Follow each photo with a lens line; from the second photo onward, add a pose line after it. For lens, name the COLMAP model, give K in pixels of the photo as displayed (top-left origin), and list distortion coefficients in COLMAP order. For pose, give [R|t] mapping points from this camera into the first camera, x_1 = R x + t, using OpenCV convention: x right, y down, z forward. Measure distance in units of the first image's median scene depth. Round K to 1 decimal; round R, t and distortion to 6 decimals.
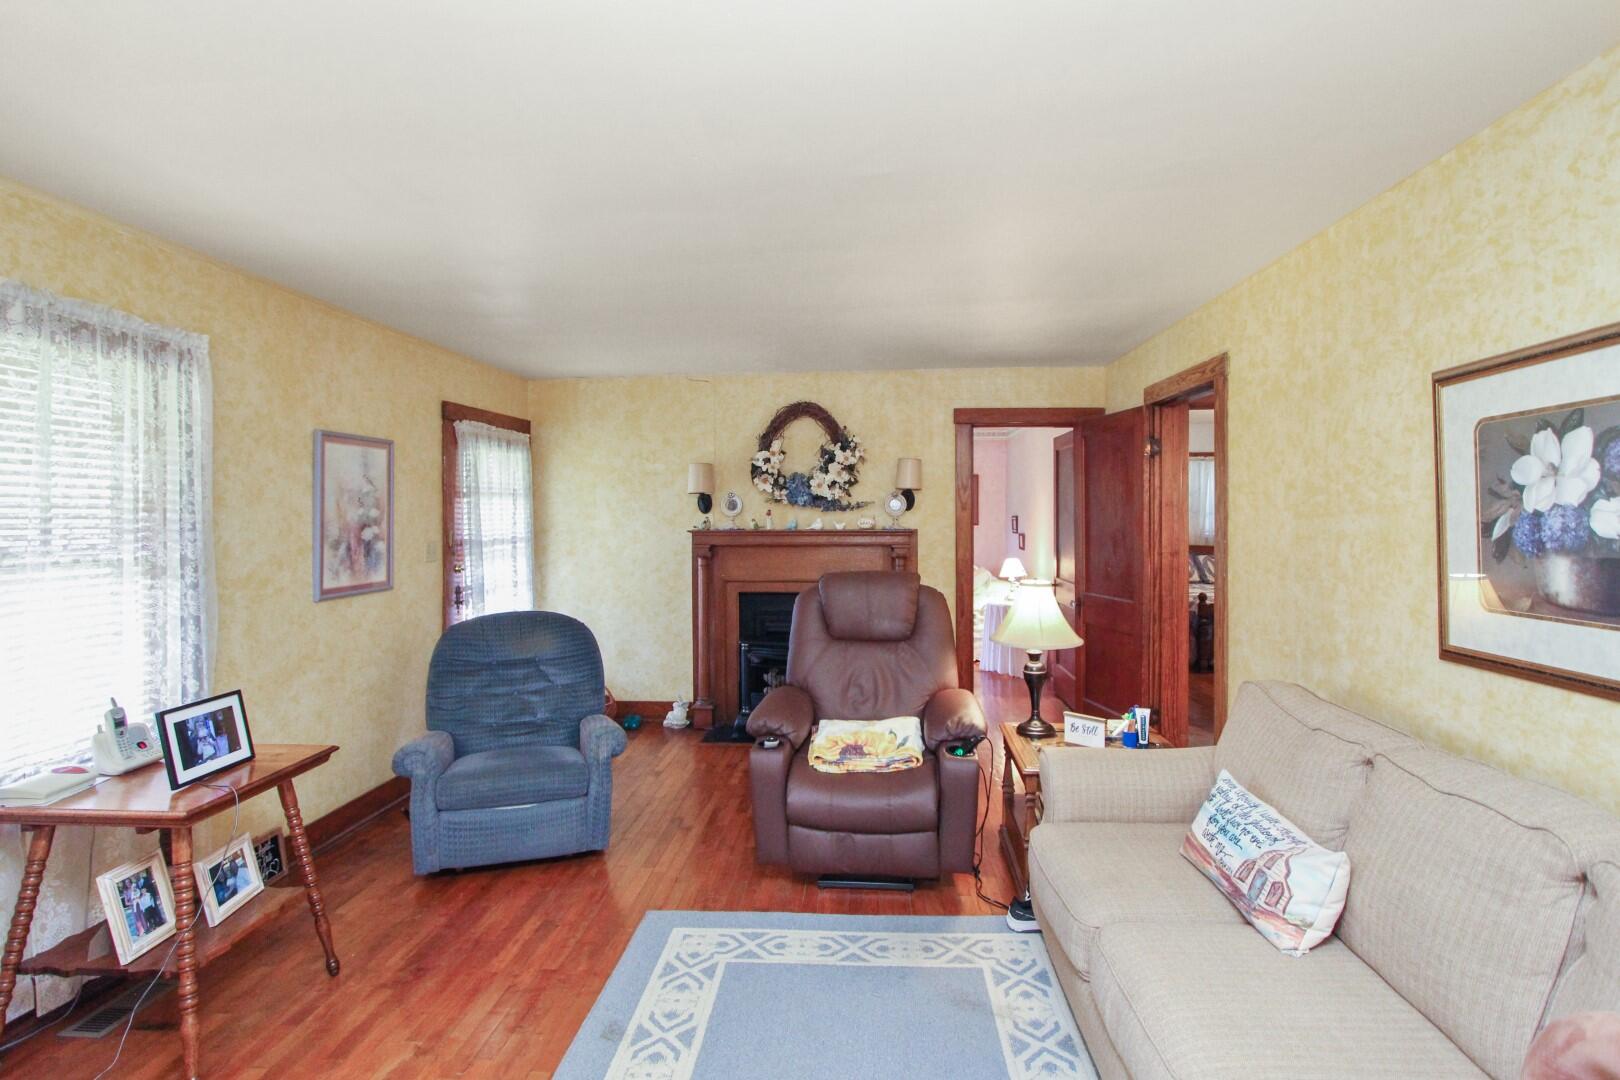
lens RADIAL K [[765.1, 0, 809.7], [0, 765.1, 512.6], [0, 0, 1]] dist [-0.013792, 0.000906]
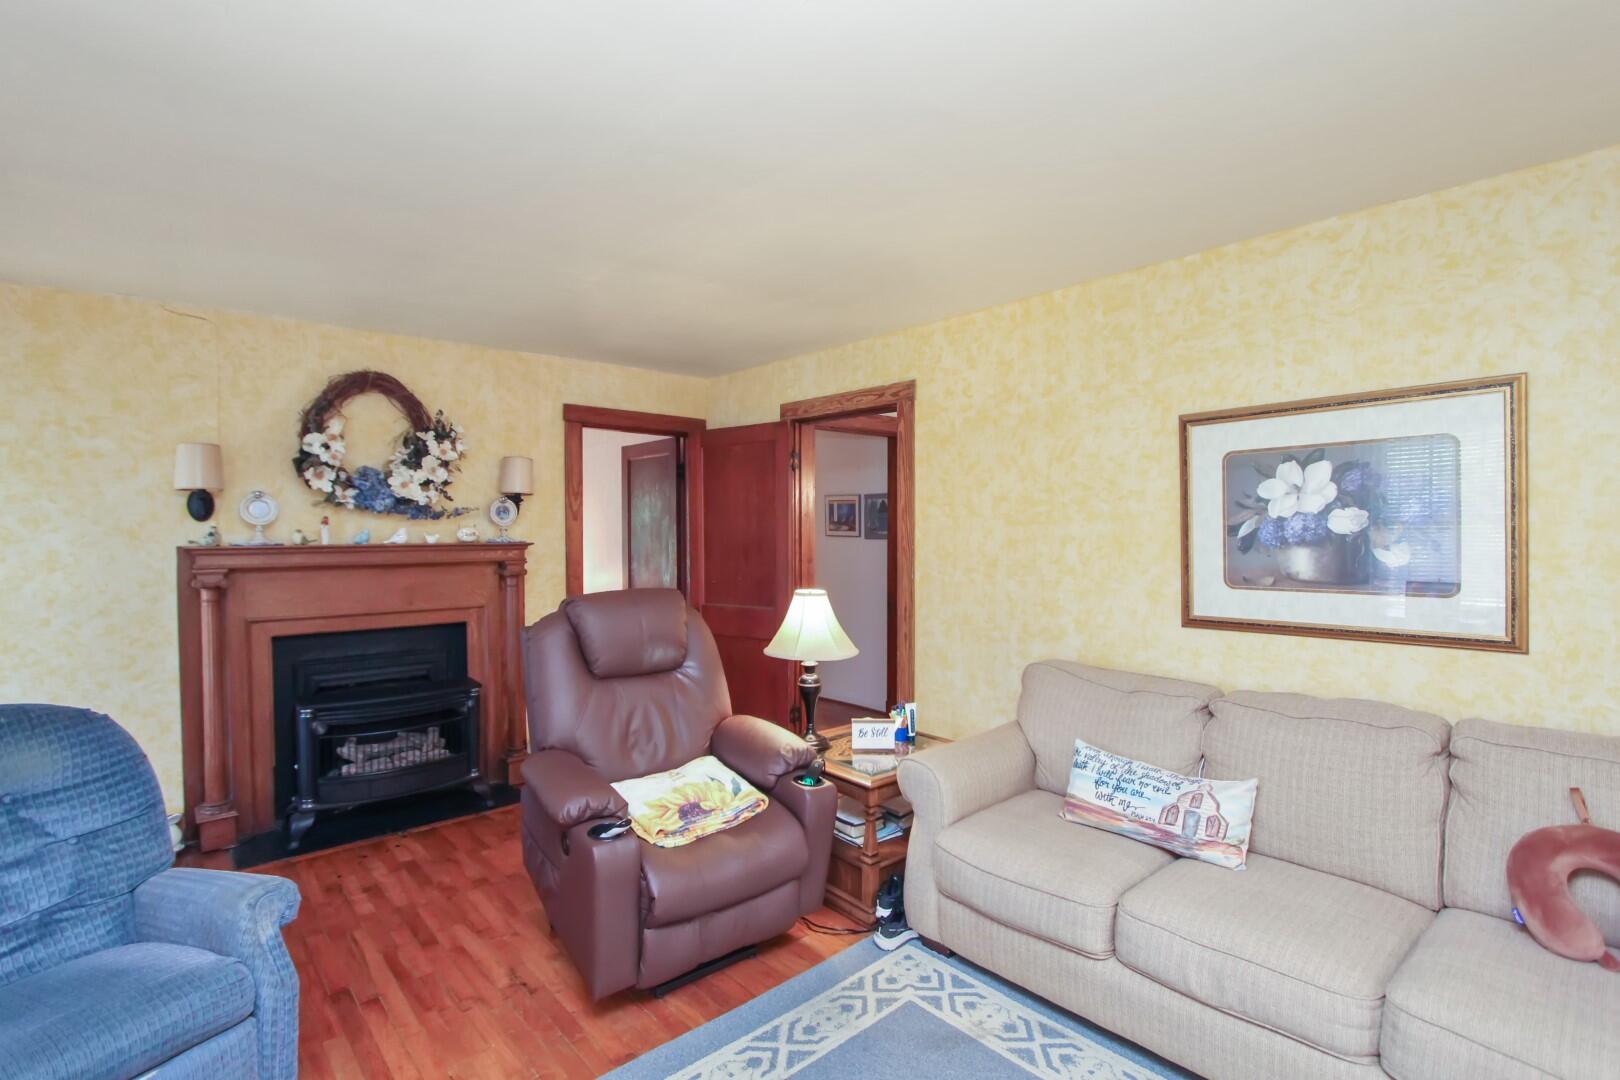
lens RADIAL K [[765.1, 0, 762.2], [0, 765.1, 539.7], [0, 0, 1]] dist [-0.013792, 0.000906]
pose [[0.716285, -0.008233, 0.697759, -0.501451], [-0.001385, 0.999912, 0.013220, 0.015307], [-0.697807, -0.010436, 0.716210, 0.414652]]
